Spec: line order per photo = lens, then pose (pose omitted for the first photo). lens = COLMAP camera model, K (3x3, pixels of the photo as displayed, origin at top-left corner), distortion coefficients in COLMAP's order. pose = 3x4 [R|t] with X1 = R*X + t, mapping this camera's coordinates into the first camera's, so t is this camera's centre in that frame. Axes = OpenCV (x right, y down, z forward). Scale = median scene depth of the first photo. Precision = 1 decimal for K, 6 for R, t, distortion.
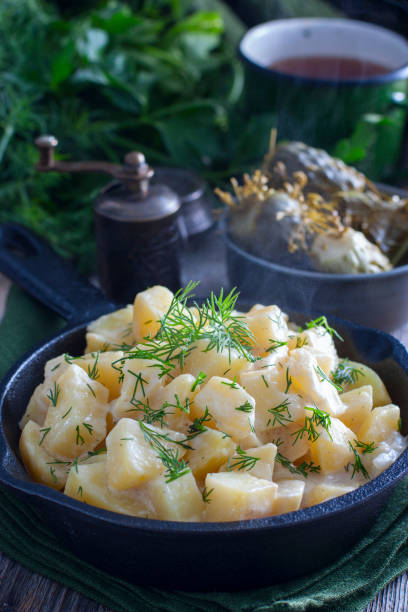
lens RADIAL K [[1616.1, 0, 198.8], [0, 1616.1, 301.5], [0, 0, 1]] dist [0.063603, 0.000000]
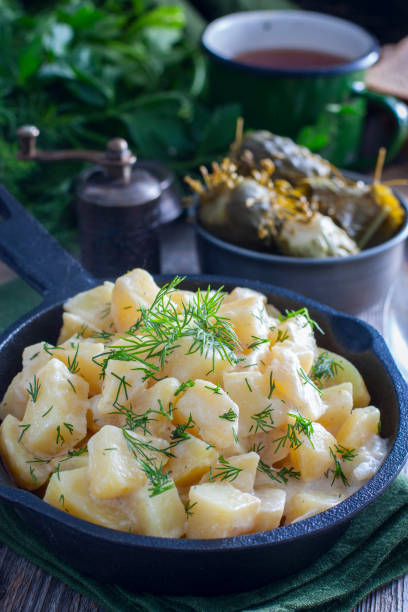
lens RADIAL K [[1616.1, 0, 209.1], [0, 1616.1, 311.0], [0, 0, 1]] dist [0.063603, 0.000000]
pose [[0.997974, 0.029935, 0.056145, -0.040602], [-0.036529, 0.992056, 0.120374, -0.115592], [-0.052096, -0.122181, 0.991140, 0.021944]]
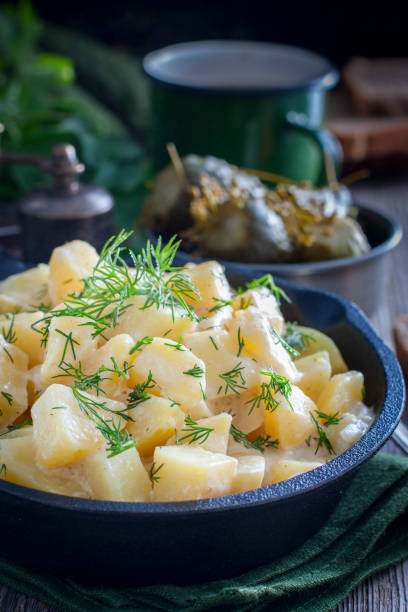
lens RADIAL K [[1616.1, 0, 201.8], [0, 1616.1, 319.6], [0, 0, 1]] dist [0.063603, 0.000000]
pose [[0.993766, 0.000165, 0.111490, -0.061880], [0.000537, 0.999980, -0.006268, 0.042624], [-0.111488, 0.006289, 0.993746, 0.144783]]
